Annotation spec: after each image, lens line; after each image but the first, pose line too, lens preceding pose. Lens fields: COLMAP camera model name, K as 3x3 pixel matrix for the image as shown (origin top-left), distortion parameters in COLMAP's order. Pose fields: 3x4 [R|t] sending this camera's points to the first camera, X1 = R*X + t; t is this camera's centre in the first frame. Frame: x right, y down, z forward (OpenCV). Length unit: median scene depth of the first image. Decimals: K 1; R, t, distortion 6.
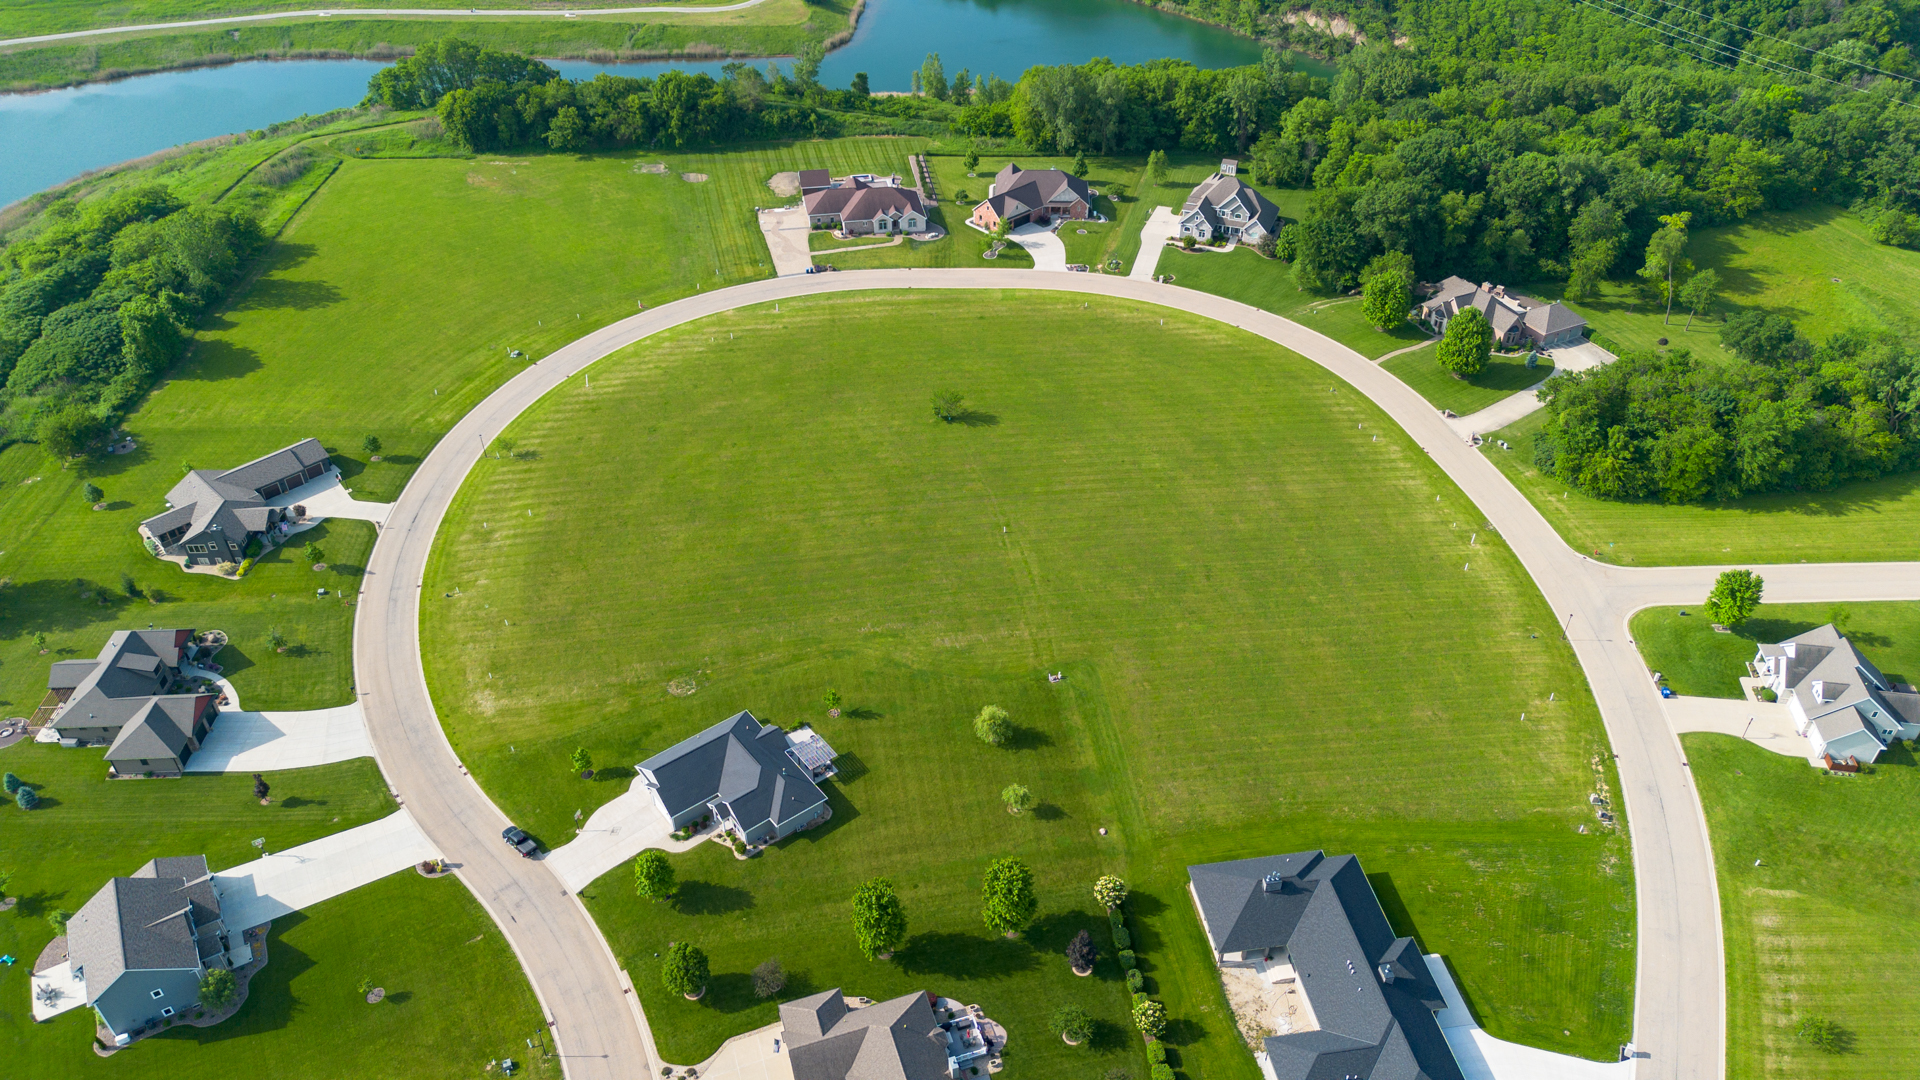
lens RADIAL K [[1357.3, 0, 958.8], [0, 1357.3, 546.2], [0, 0, 1]] dist [0.057857, -0.053608]
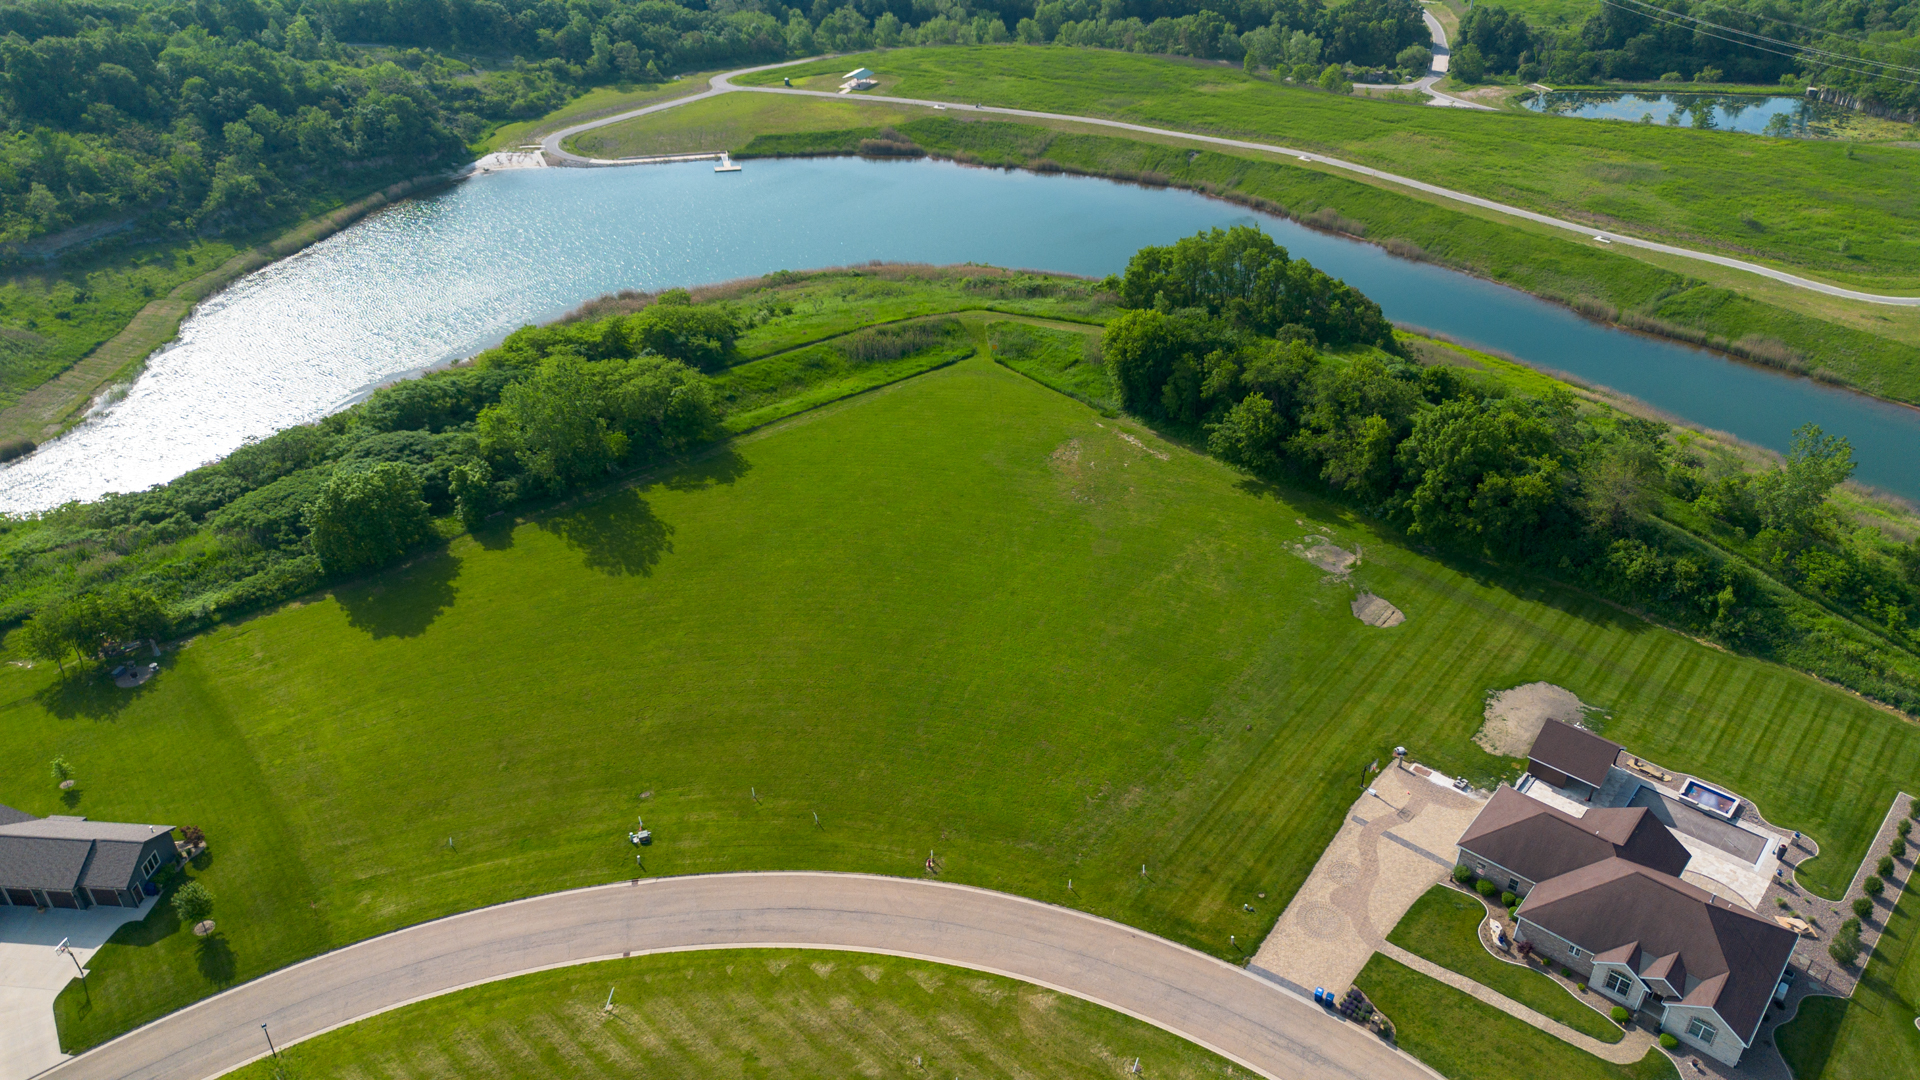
lens RADIAL K [[1357.3, 0, 958.8], [0, 1357.3, 546.2], [0, 0, 1]] dist [0.057857, -0.053608]
pose [[0.628702, 0.414520, -0.657956, 0.029023], [-0.473378, 0.875267, 0.099099, -0.306255], [0.616966, 0.249158, 0.746508, 0.611744]]
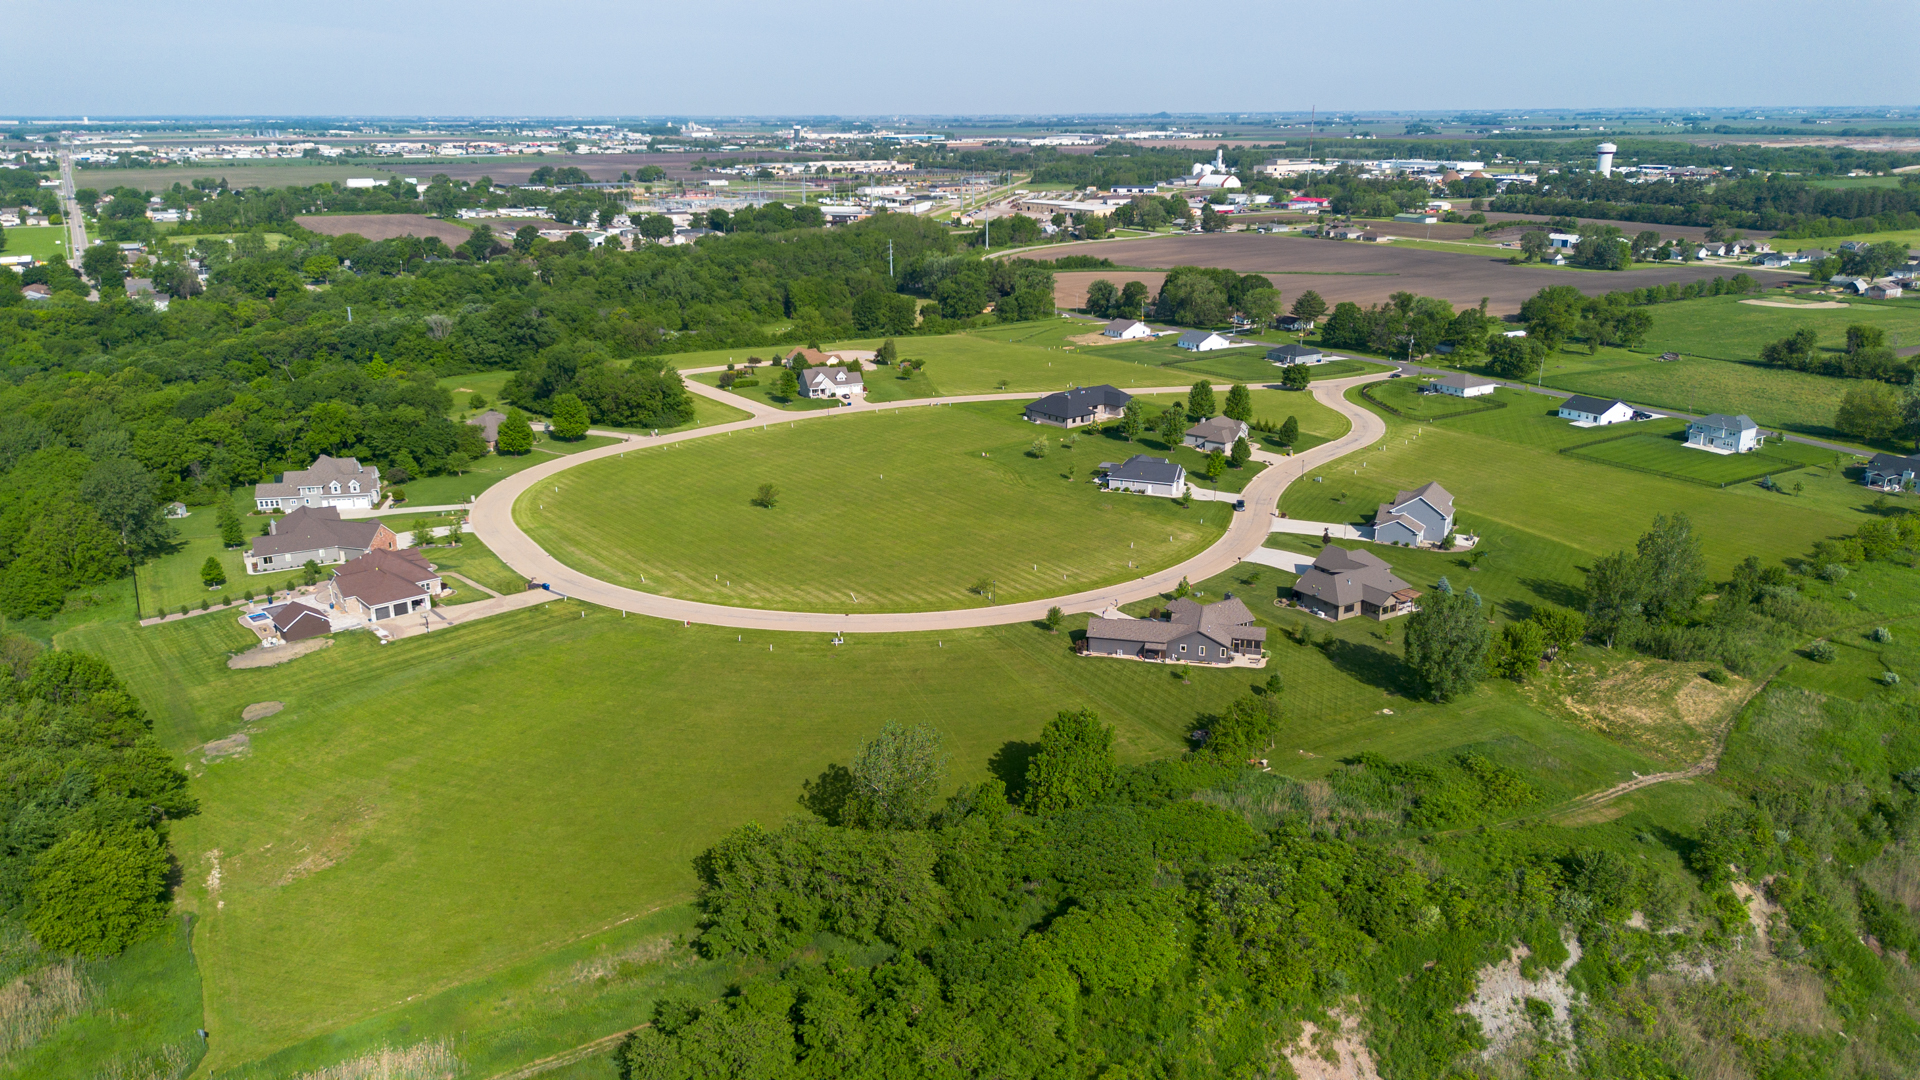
lens RADIAL K [[1355.3, 0, 960.0], [0, 1355.3, 540.0], [0, 0, 1]] dist [0.089715, -0.112422]
pose [[-0.510379, -0.253435, 0.821757, -0.978472], [0.530839, 0.658945, 0.532918, -0.557301], [-0.676552, 0.708211, -0.201778, 0.978660]]
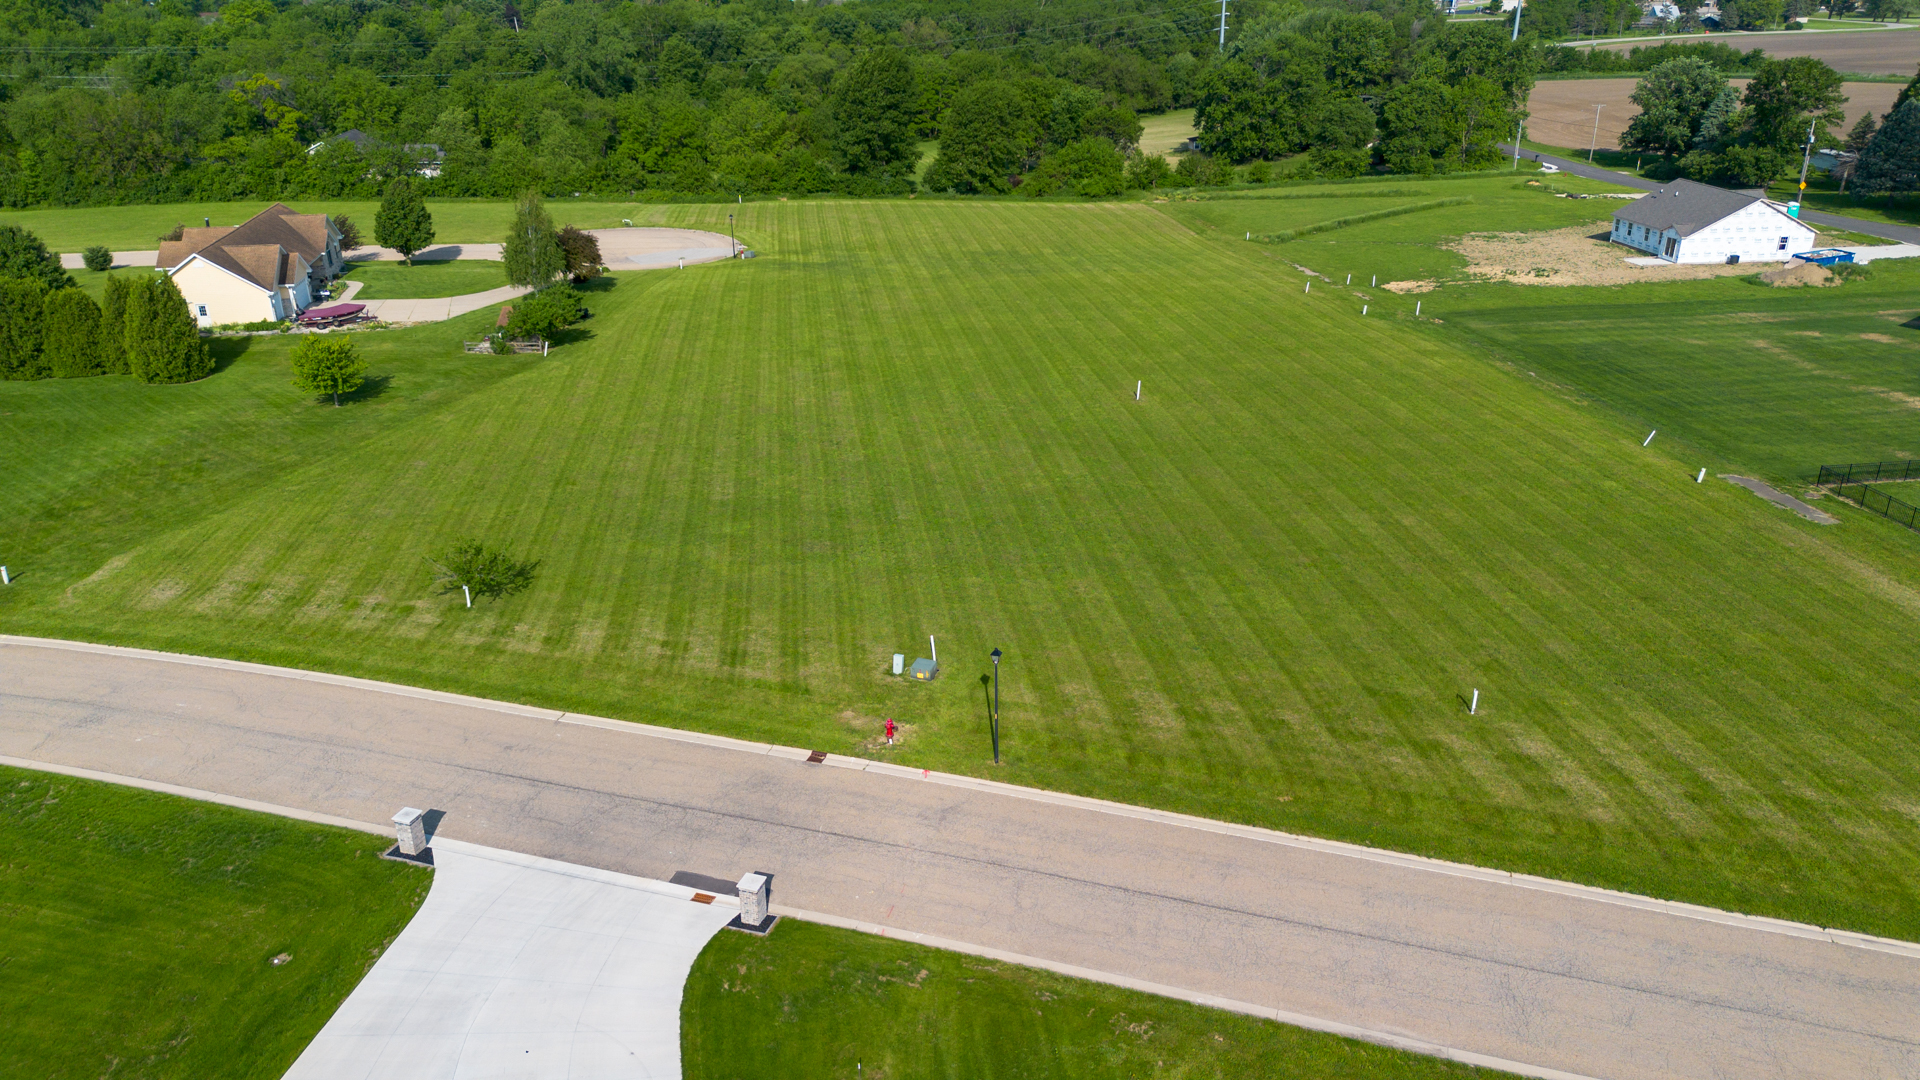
lens RADIAL K [[1357.3, 0, 958.8], [0, 1357.3, 546.2], [0, 0, 1]] dist [0.057857, -0.053608]
pose [[-0.099788, -0.391883, 0.914588, 0.107345], [0.616047, 0.697480, 0.366071, 0.142650], [-0.781363, 0.599959, 0.171818, 0.404749]]
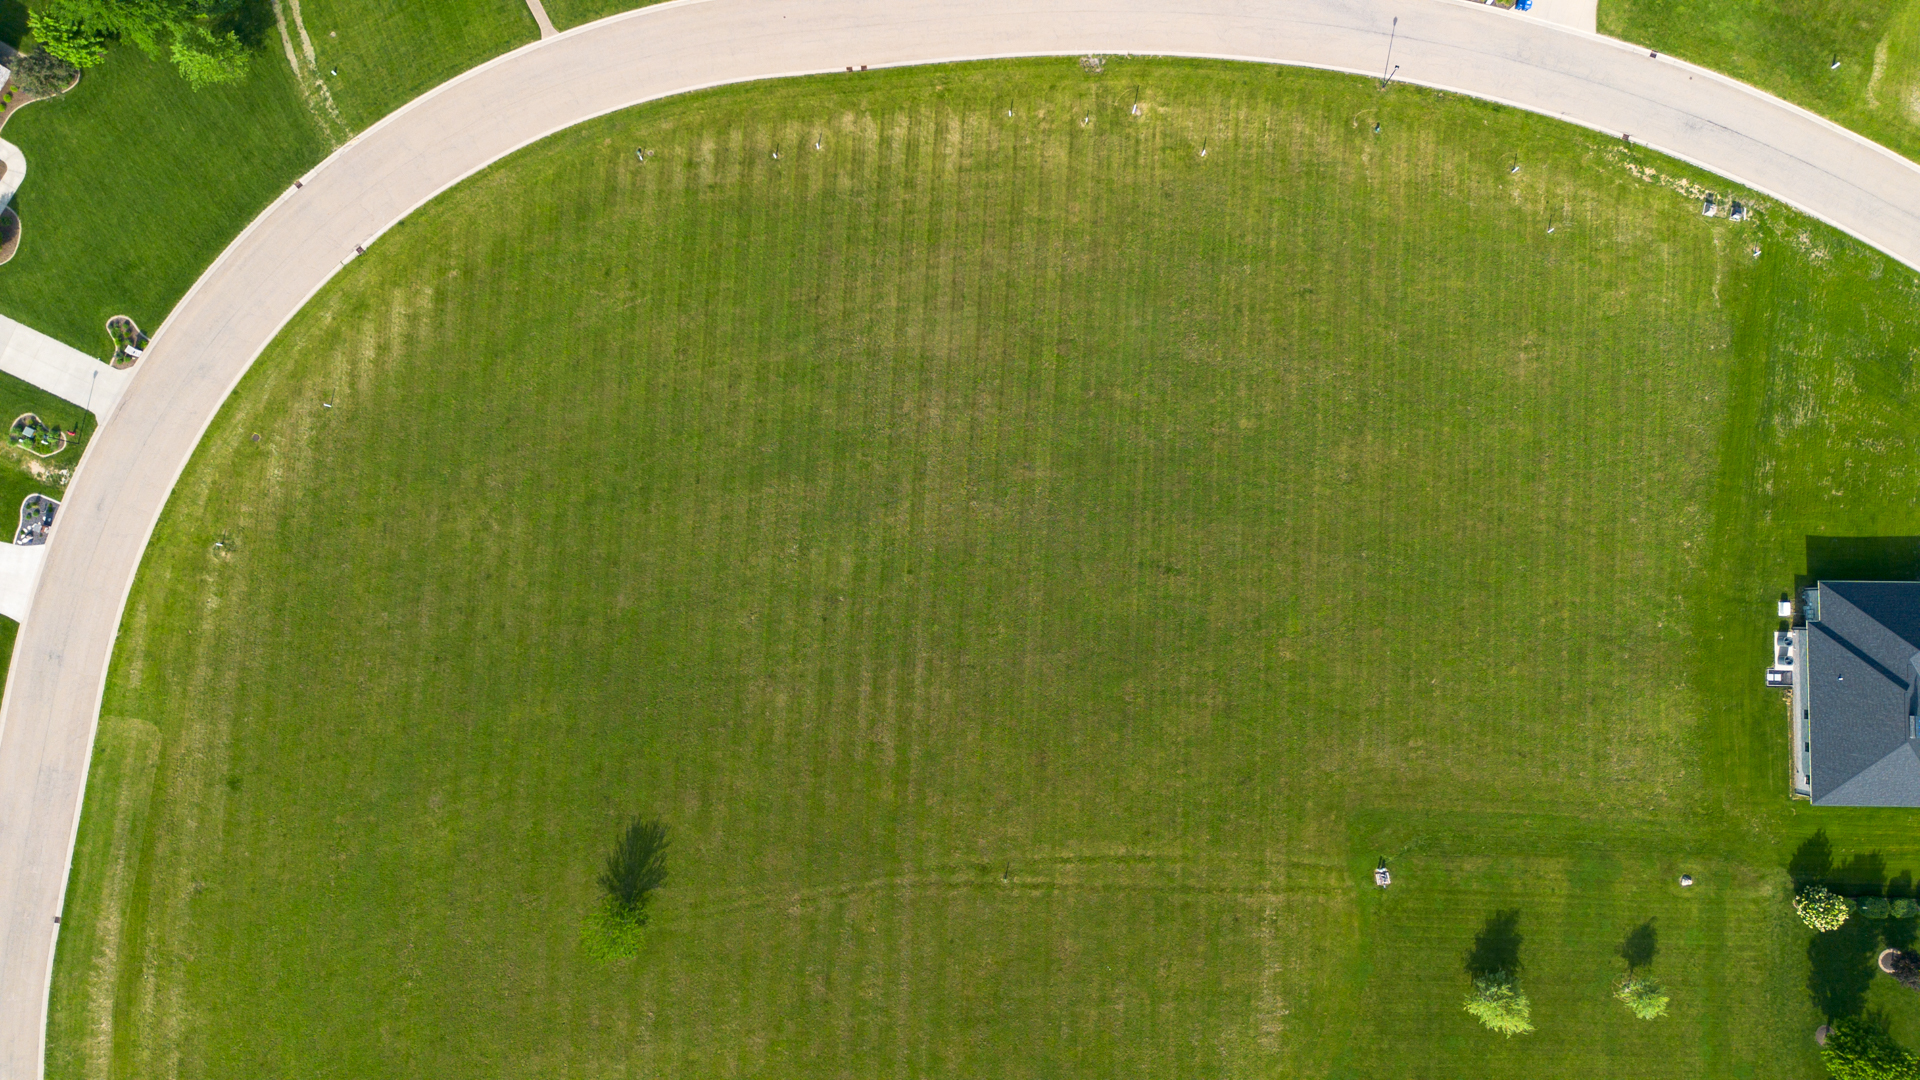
lens RADIAL K [[1355.3, 0, 960.0], [0, 1355.3, 540.0], [0, 0, 1]] dist [0.089715, -0.112422]
pose [[0.164415, -0.984502, 0.061018, 0.104245], [0.603767, 0.149363, 0.783043, -0.376655], [-0.780021, -0.091903, 0.618967, 0.504424]]
